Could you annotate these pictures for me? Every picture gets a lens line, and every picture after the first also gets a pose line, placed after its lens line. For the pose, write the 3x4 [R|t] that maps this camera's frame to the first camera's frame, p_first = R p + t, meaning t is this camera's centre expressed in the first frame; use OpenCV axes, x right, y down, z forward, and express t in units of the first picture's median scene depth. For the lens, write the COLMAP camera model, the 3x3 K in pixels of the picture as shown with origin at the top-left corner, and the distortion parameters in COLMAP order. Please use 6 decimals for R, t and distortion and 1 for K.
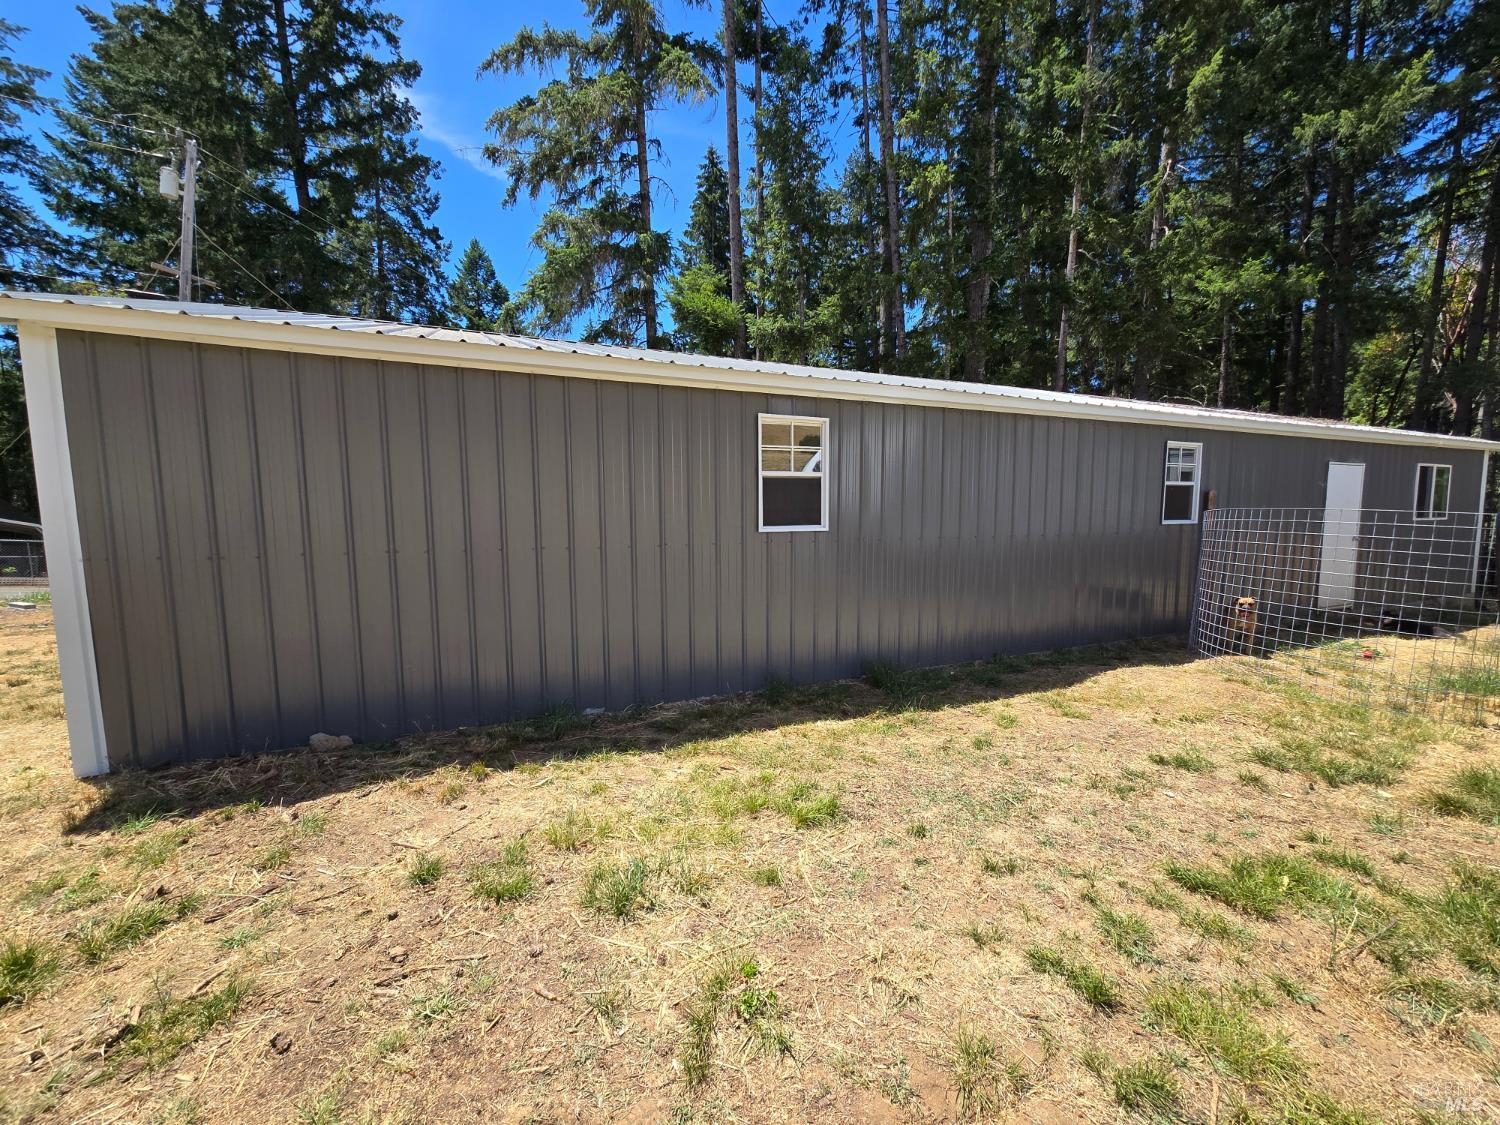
lens RADIAL K [[616.1, 0, 748.9], [0, 616.1, 566.5], [0, 0, 1]] dist [0.001217, -0.000582]
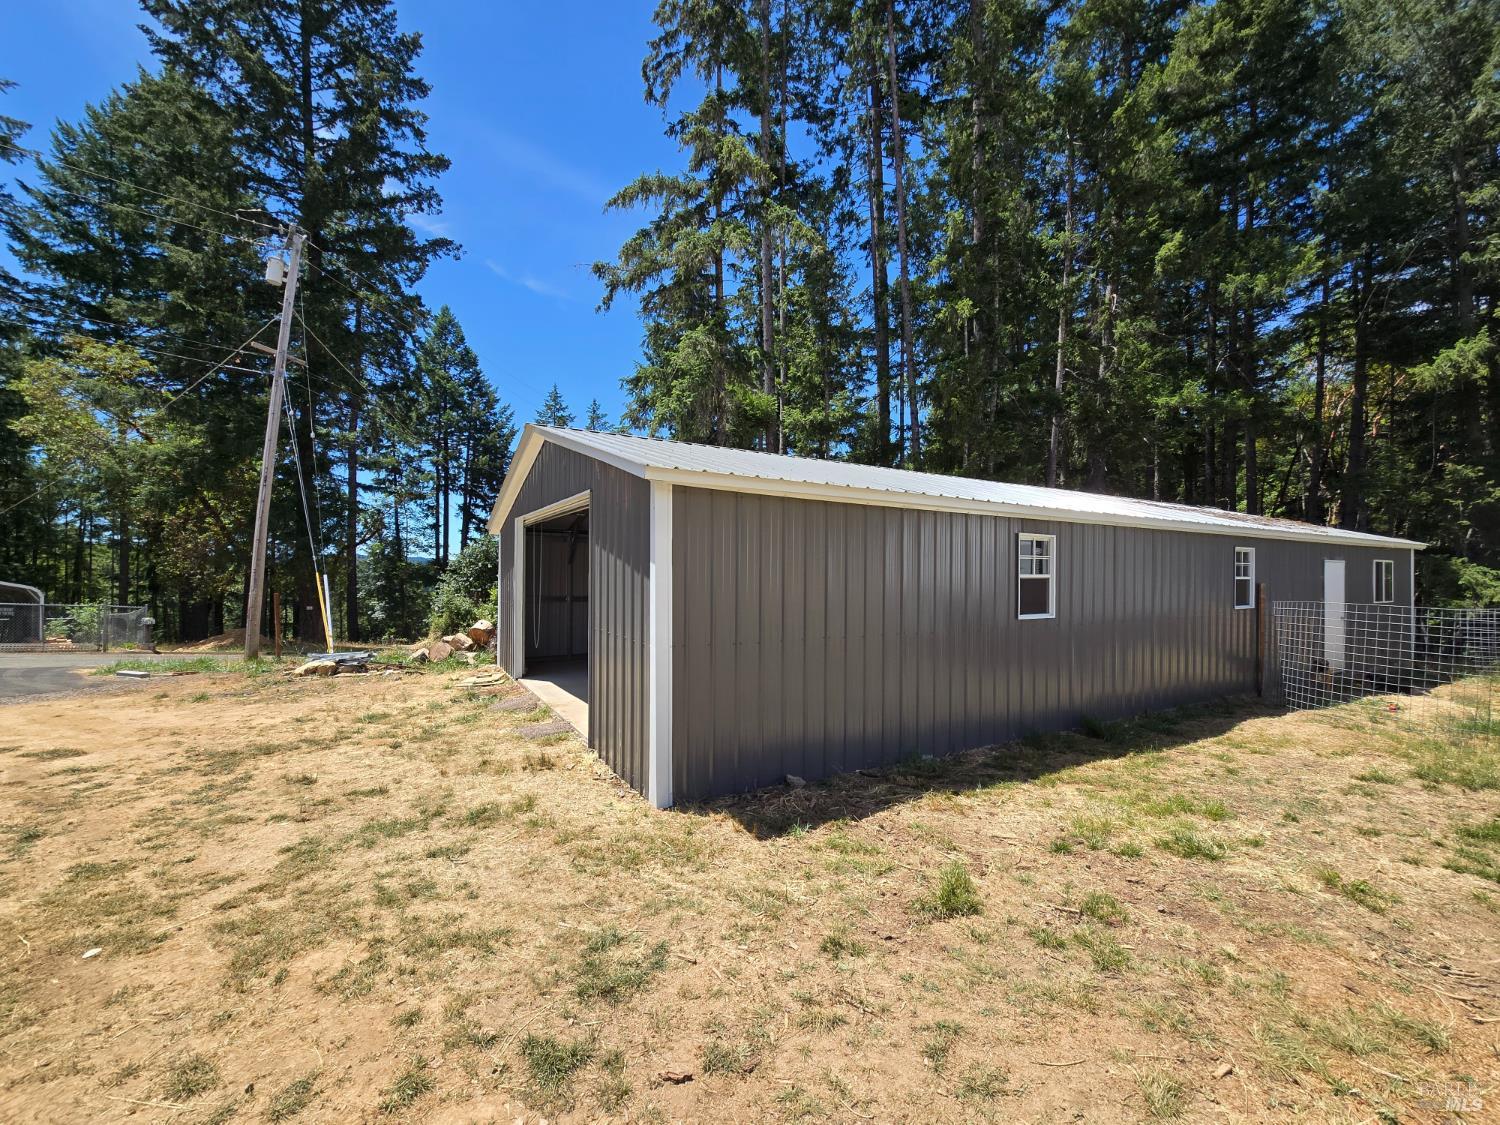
lens RADIAL K [[616.1, 0, 750.8], [0, 616.1, 565.5], [0, 0, 1]] dist [0.001217, -0.000582]
pose [[0.993582, 0.014479, 0.112182, -0.173093], [-0.003051, 0.994843, -0.101380, -0.008311], [-0.113072, 0.100387, 0.988503, -0.066720]]
